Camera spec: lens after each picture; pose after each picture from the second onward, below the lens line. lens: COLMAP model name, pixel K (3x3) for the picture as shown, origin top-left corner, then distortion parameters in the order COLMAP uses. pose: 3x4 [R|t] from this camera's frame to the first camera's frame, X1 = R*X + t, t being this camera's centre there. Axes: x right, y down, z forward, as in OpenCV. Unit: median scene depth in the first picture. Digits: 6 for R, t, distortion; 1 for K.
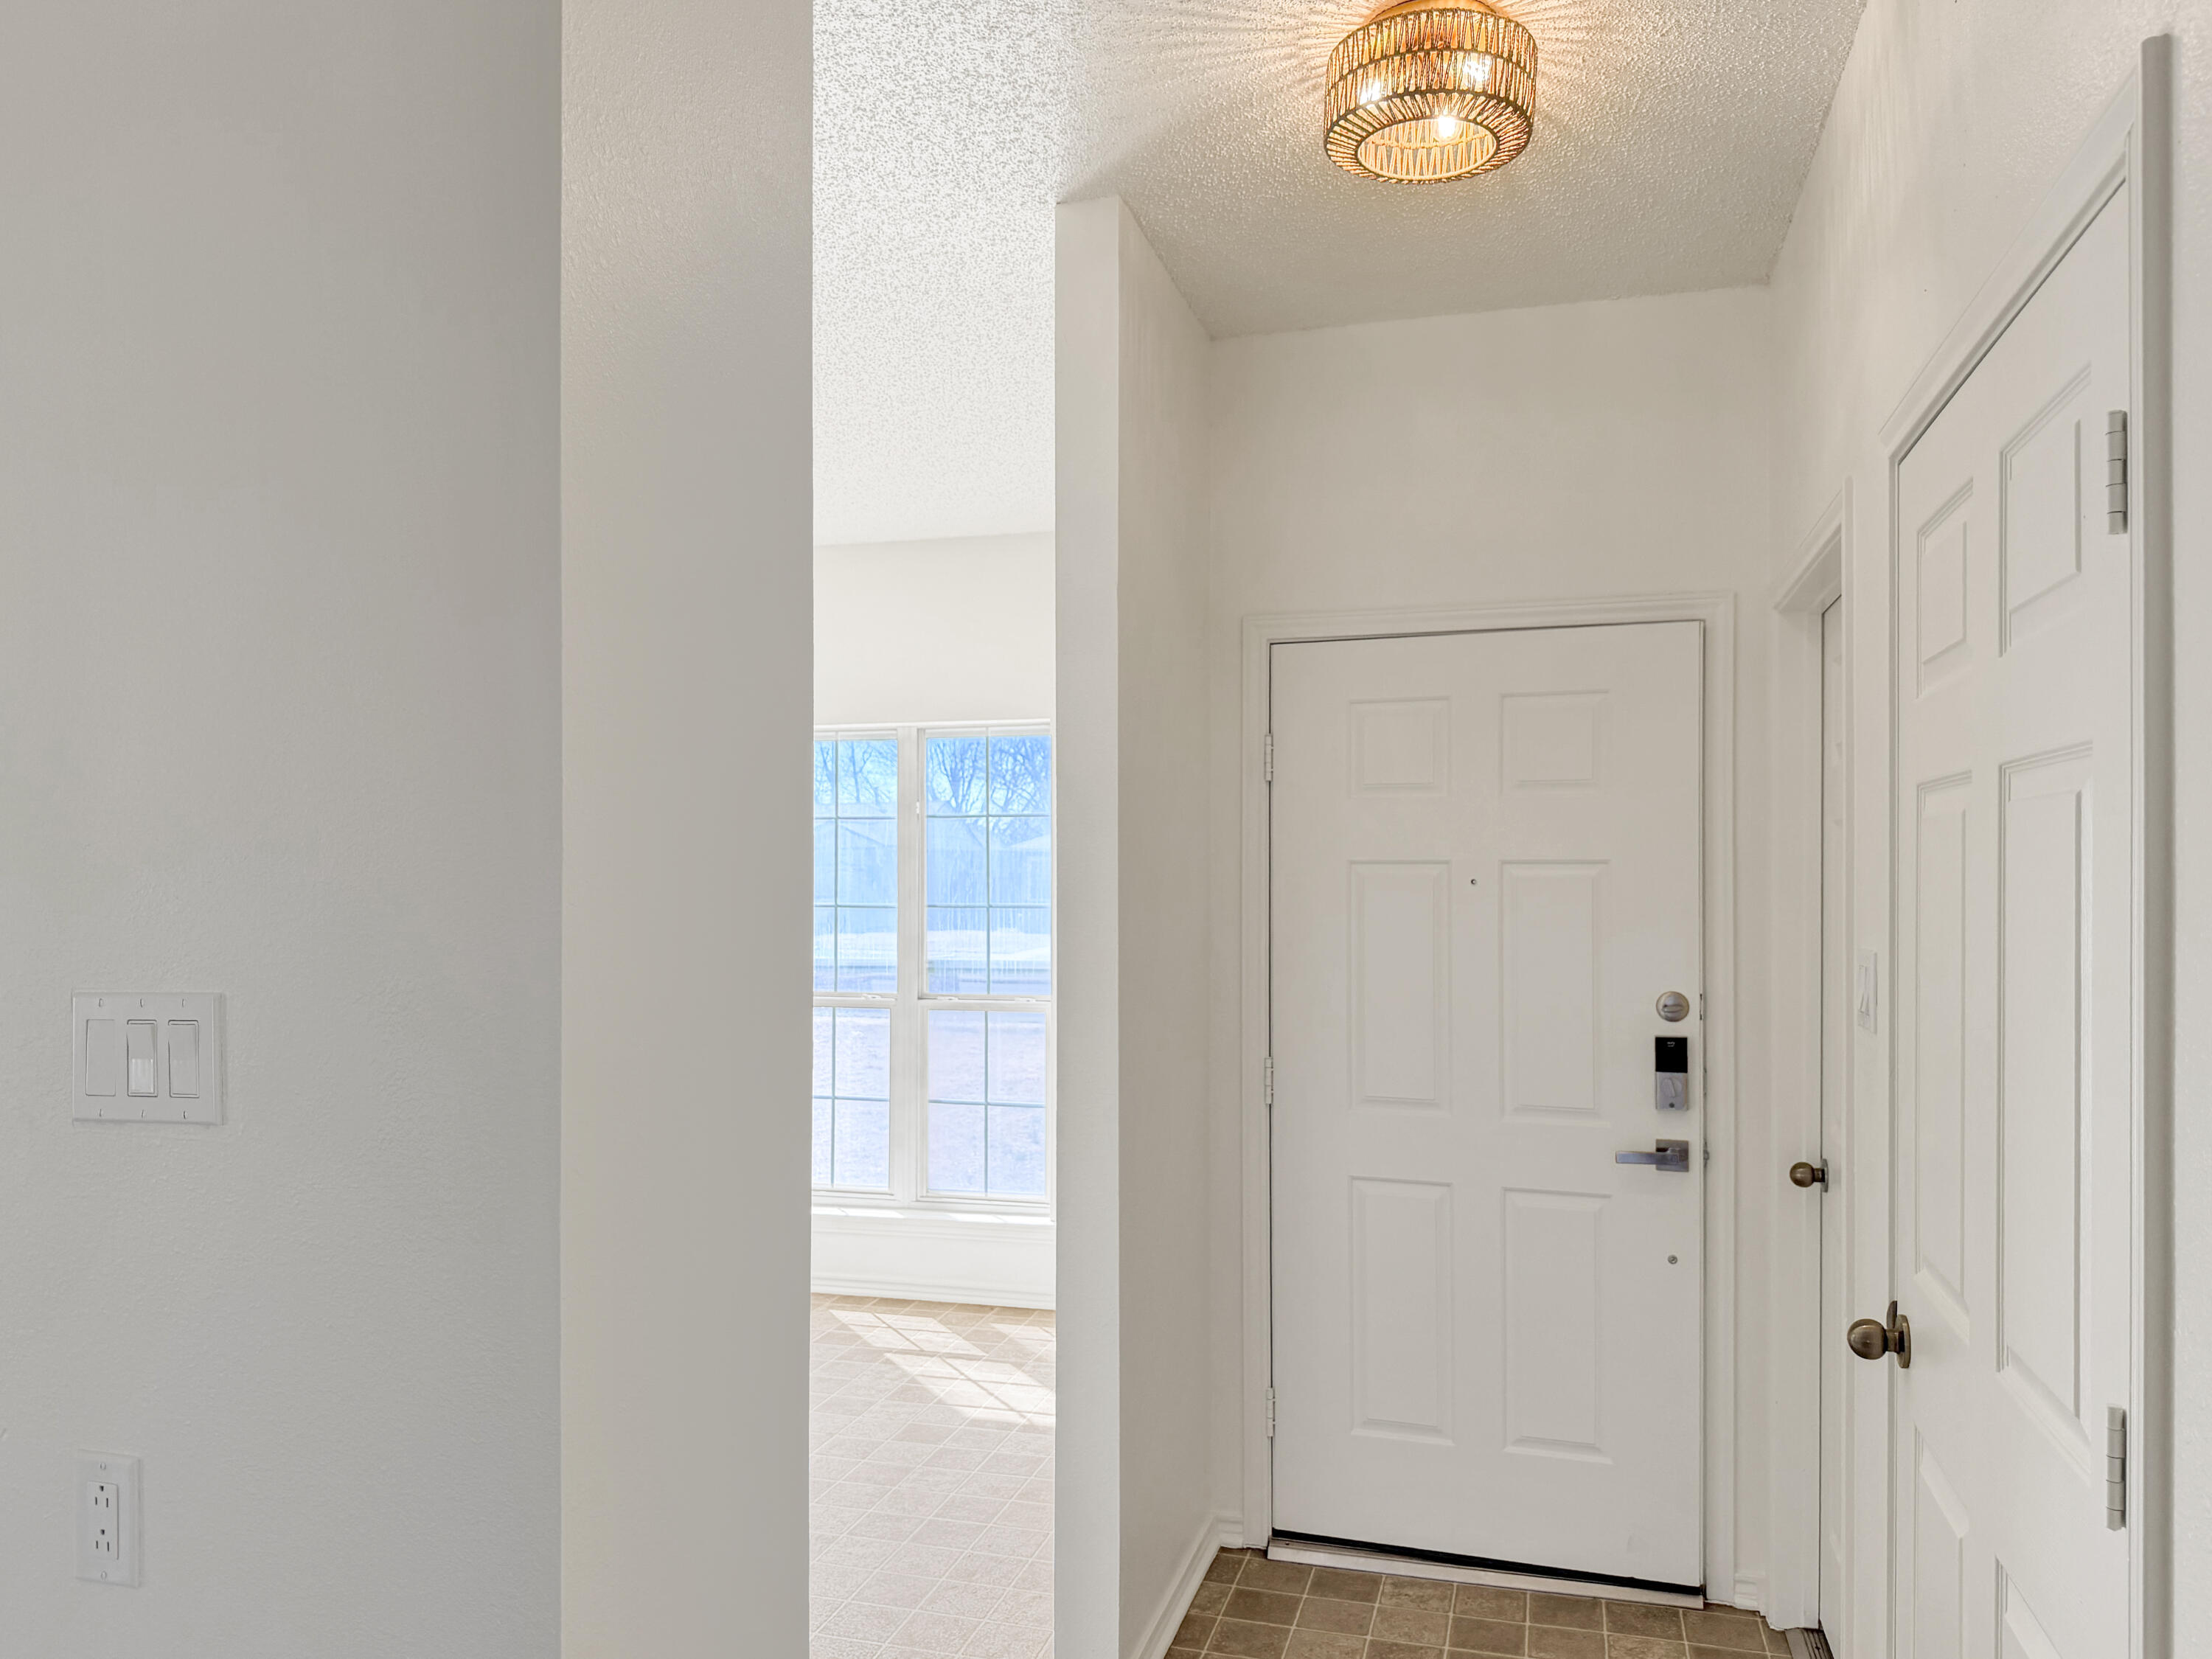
lens RADIAL K [[1586.2, 0, 1109.5], [0, 1586.2, 879.8], [0, 0, 1]] dist [-0.004695, -0.003987]
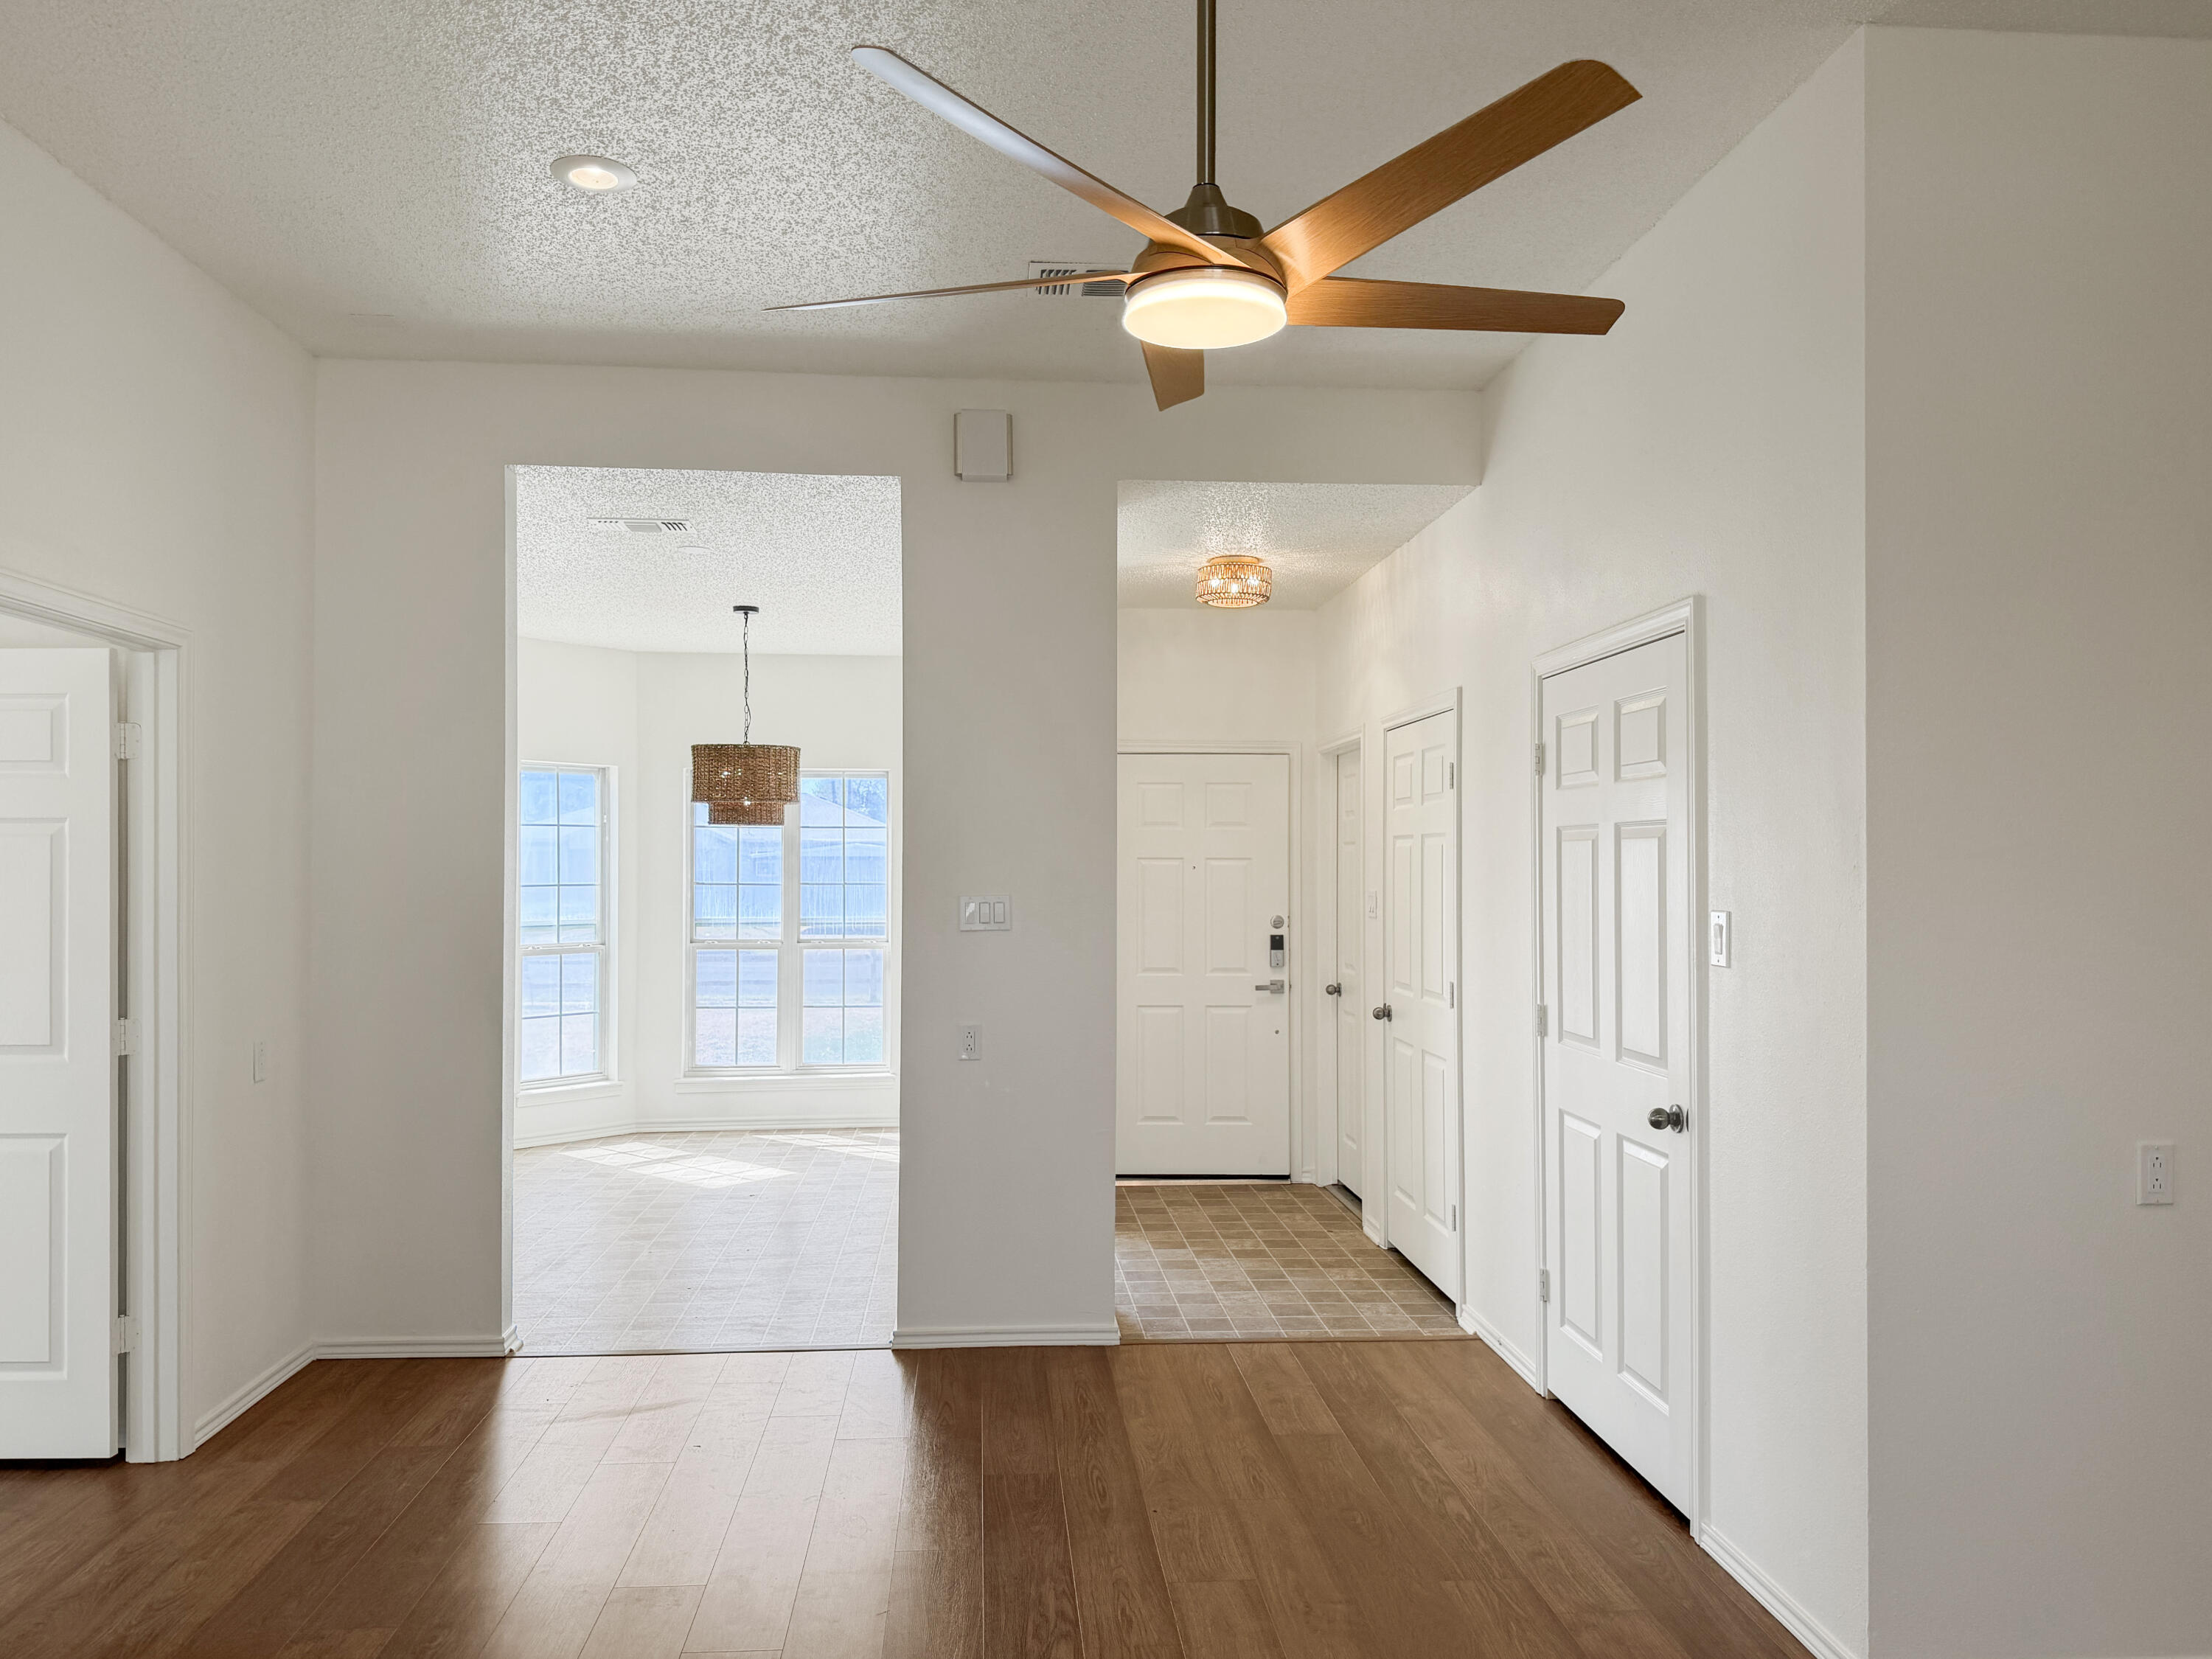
lens RADIAL K [[1569.8, 0, 1112.0], [0, 1569.8, 860.3], [0, 0, 1]] dist [0.112155, -0.136895]
pose [[0.932630, 0.003017, 0.360822, -0.690235], [-0.000040, 0.999966, -0.008258, 0.009226], [-0.360835, 0.007688, 0.932598, -1.040700]]
